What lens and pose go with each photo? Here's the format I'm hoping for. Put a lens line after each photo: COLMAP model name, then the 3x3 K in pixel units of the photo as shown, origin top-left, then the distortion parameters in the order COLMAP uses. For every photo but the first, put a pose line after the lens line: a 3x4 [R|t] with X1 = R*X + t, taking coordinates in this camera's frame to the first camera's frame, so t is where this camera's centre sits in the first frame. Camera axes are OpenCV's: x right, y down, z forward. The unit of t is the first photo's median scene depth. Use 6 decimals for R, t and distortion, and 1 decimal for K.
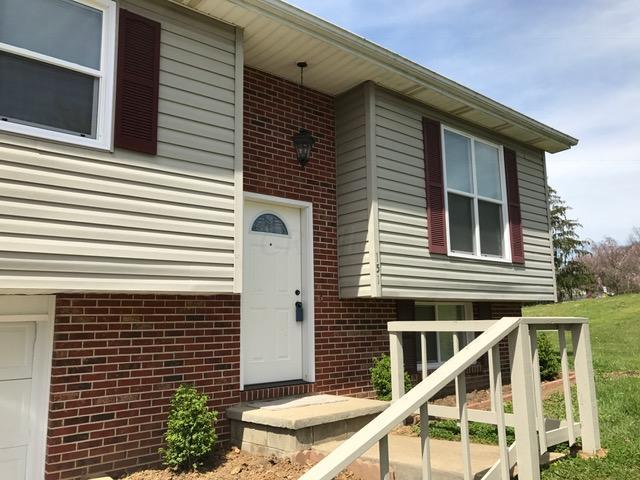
lens RADIAL K [[522.4, 0, 320.0], [0, 522.4, 240.0], [0, 0, 1]] dist [0.043311, -0.001900]
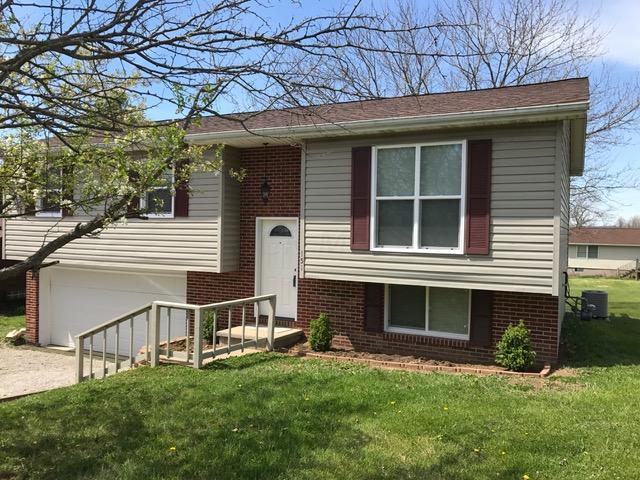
lens RADIAL K [[522.4, 0, 320.0], [0, 522.4, 240.0], [0, 0, 1]] dist [0.043311, -0.001900]
pose [[0.407677, 0.043863, -0.912072, 1.386216], [0.114302, 0.988538, 0.098631, -0.140956], [0.905944, -0.144462, 0.397990, 0.356337]]
